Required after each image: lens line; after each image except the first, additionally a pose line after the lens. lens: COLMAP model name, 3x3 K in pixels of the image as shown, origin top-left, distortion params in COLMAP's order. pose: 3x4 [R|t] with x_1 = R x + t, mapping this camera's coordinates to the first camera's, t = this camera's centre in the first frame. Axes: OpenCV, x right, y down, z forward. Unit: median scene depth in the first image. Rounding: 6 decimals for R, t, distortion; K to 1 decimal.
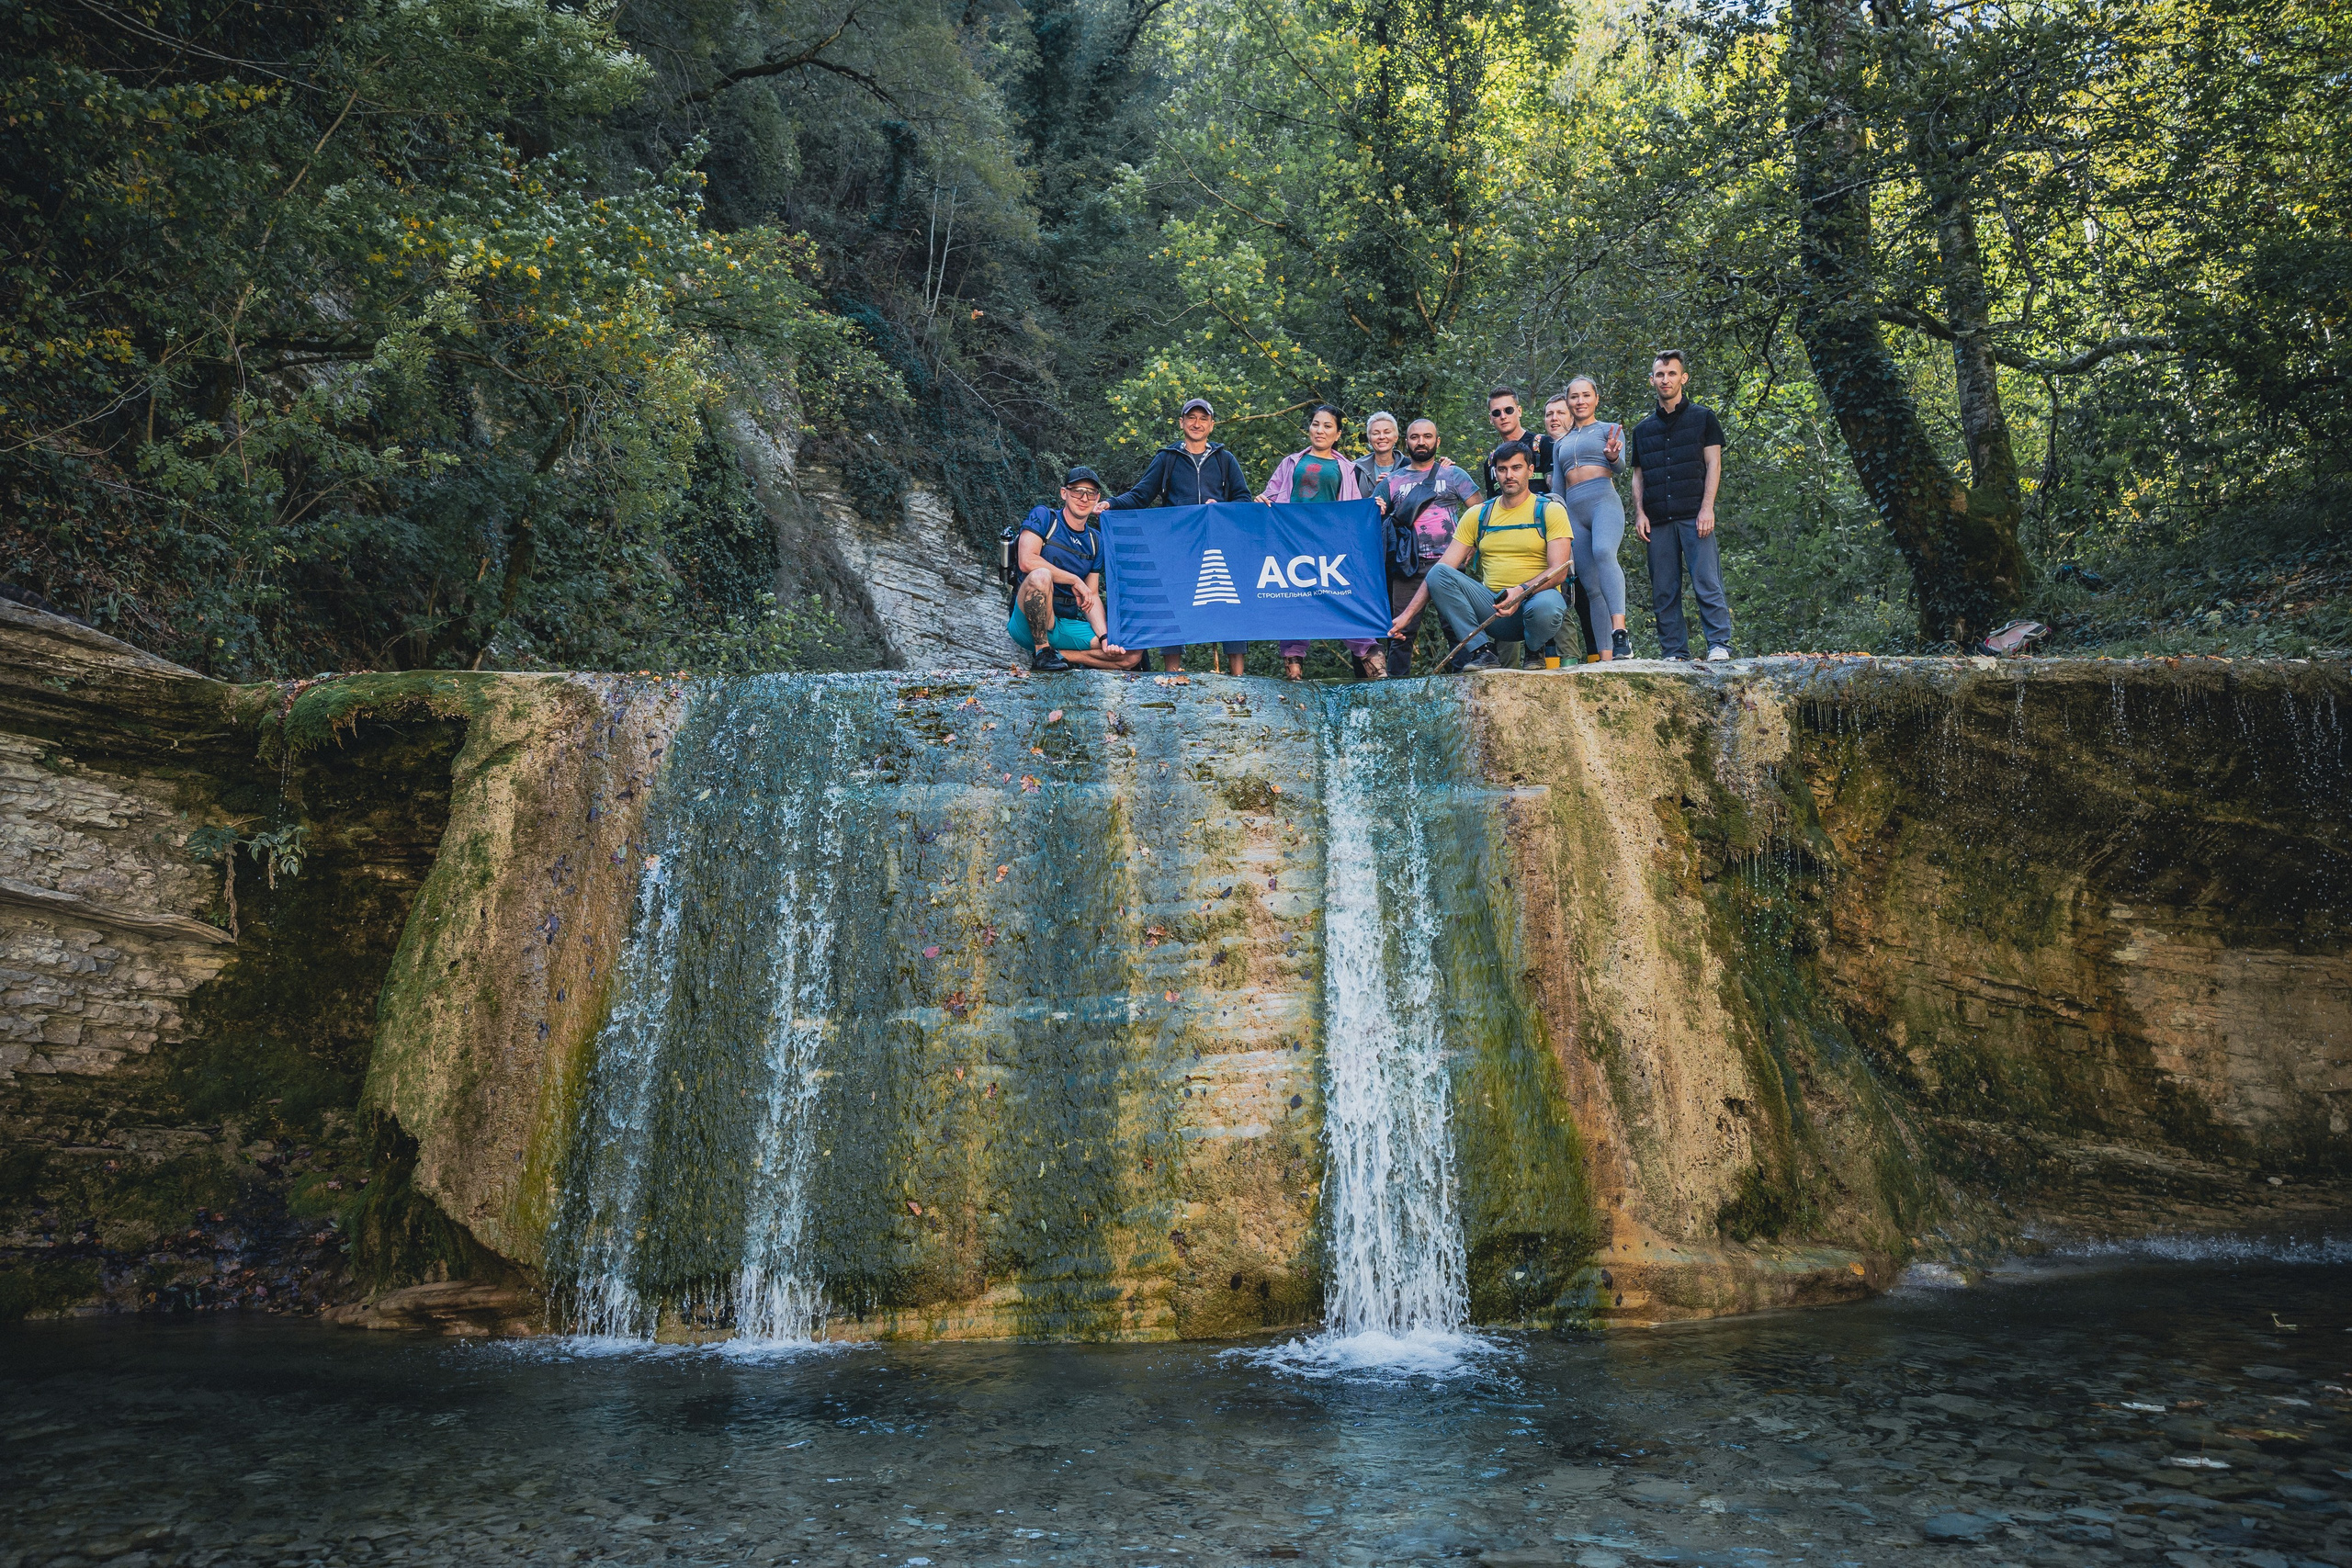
lens RADIAL K [[1845.7, 0, 1143.5], [0, 1845.7, 795.6], [0, 0, 1]] dist [-0.005449, 0.056241]
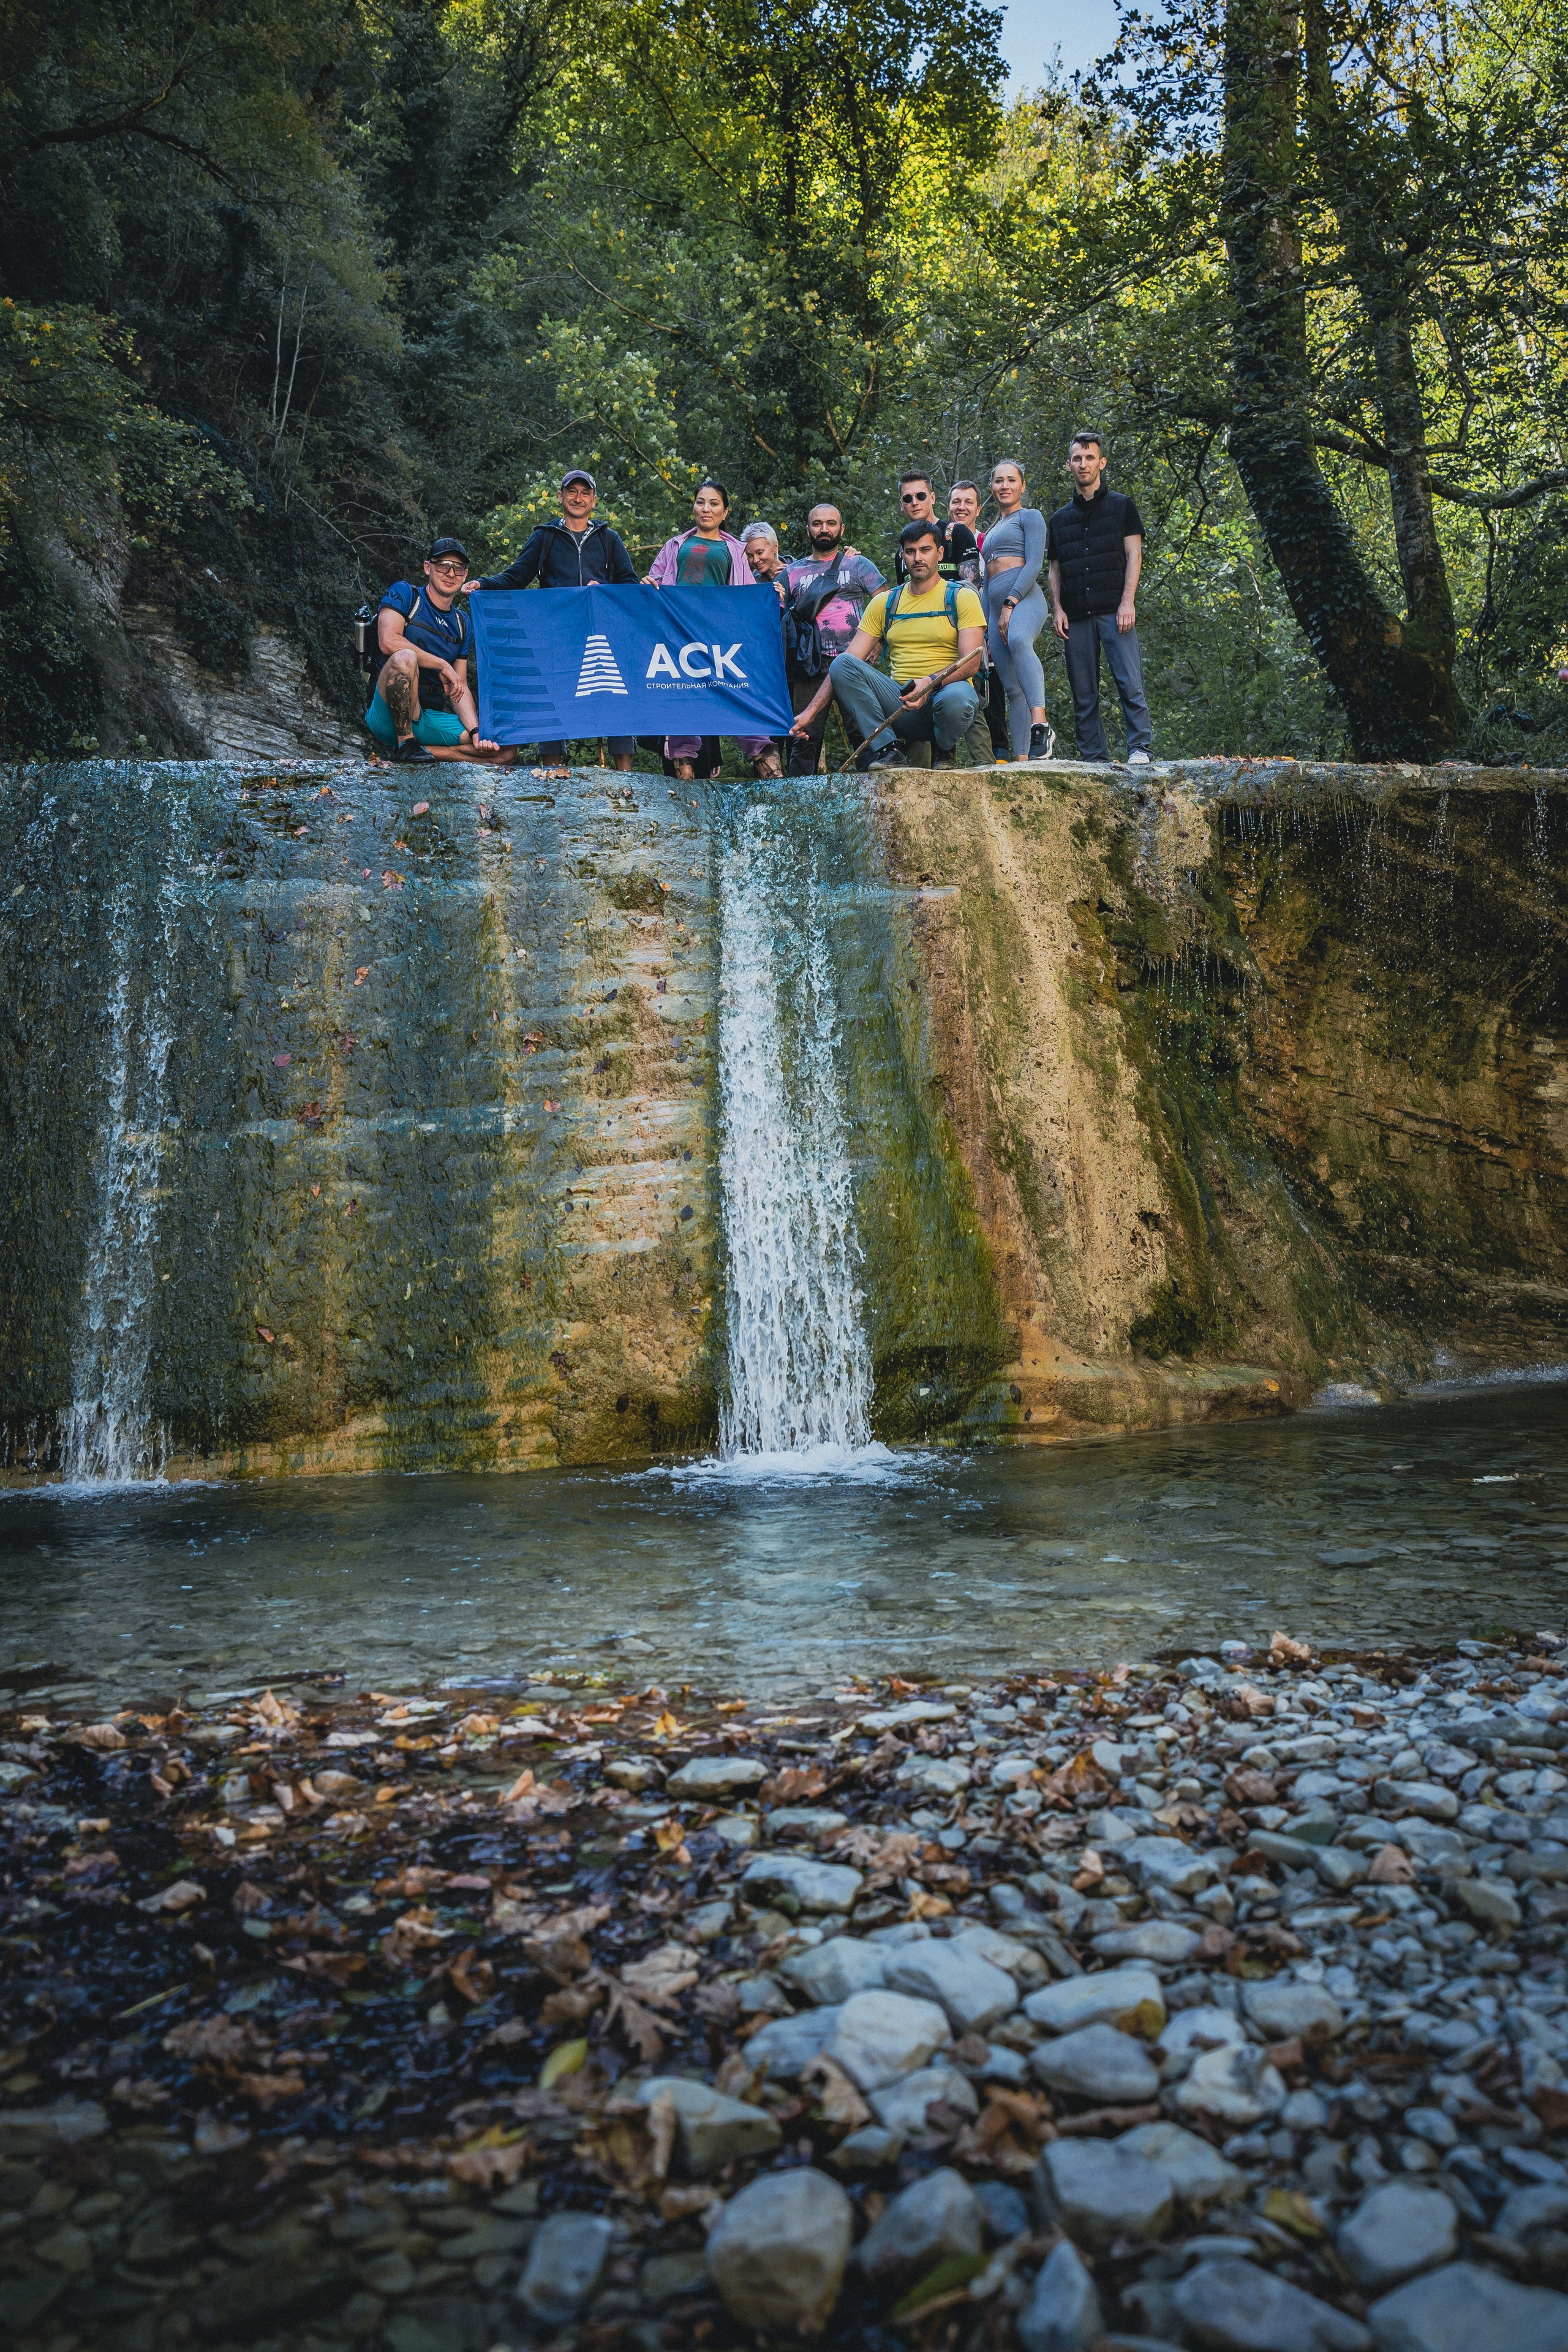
lens RADIAL K [[2091.4, 0, 784.0], [0, 2091.4, 1176.0], [0, 0, 1]] dist [-0.013390, 0.062183]
pose [[0.993071, -0.006021, 0.117361, 0.007628], [0.001891, 0.999376, 0.035272, 0.101144], [-0.117501, -0.034806, 0.992463, -0.039597]]
